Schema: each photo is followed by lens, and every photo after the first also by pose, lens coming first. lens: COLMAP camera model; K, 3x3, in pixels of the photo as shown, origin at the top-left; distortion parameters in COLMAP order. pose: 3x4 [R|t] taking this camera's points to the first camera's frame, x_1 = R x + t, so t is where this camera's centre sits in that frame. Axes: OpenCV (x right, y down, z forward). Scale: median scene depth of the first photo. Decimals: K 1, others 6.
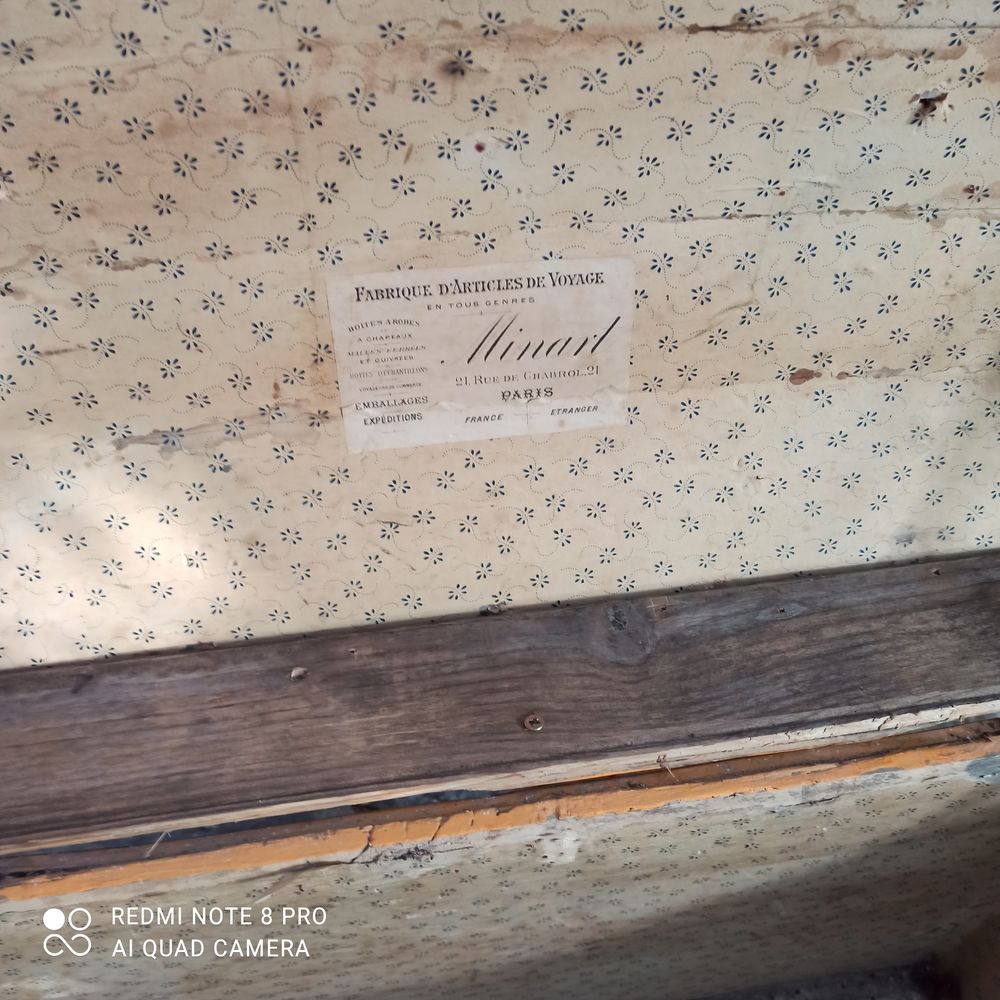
lens RADIAL K [[984.9, 0, 499.4], [0, 984.9, 493.5], [0, 0, 1]] dist [0.027773, 0.000000]
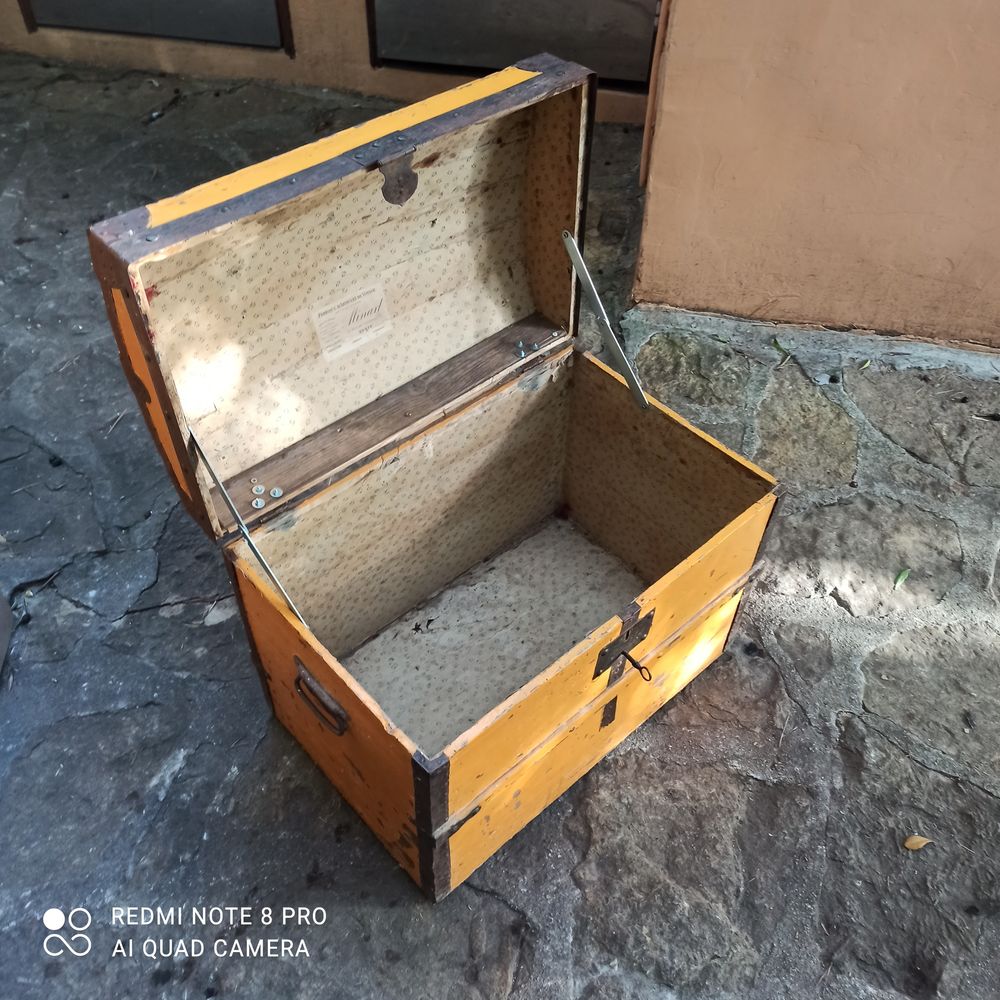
lens RADIAL K [[984.9, 0, 497.5], [0, 984.9, 502.8], [0, 0, 1]] dist [0.027773, 0.000000]
pose [[0.836284, -0.407397, 0.366957, -1.088832], [0.419435, 0.906386, 0.050392, 0.464130], [-0.353134, 0.111773, 0.928872, -2.275141]]
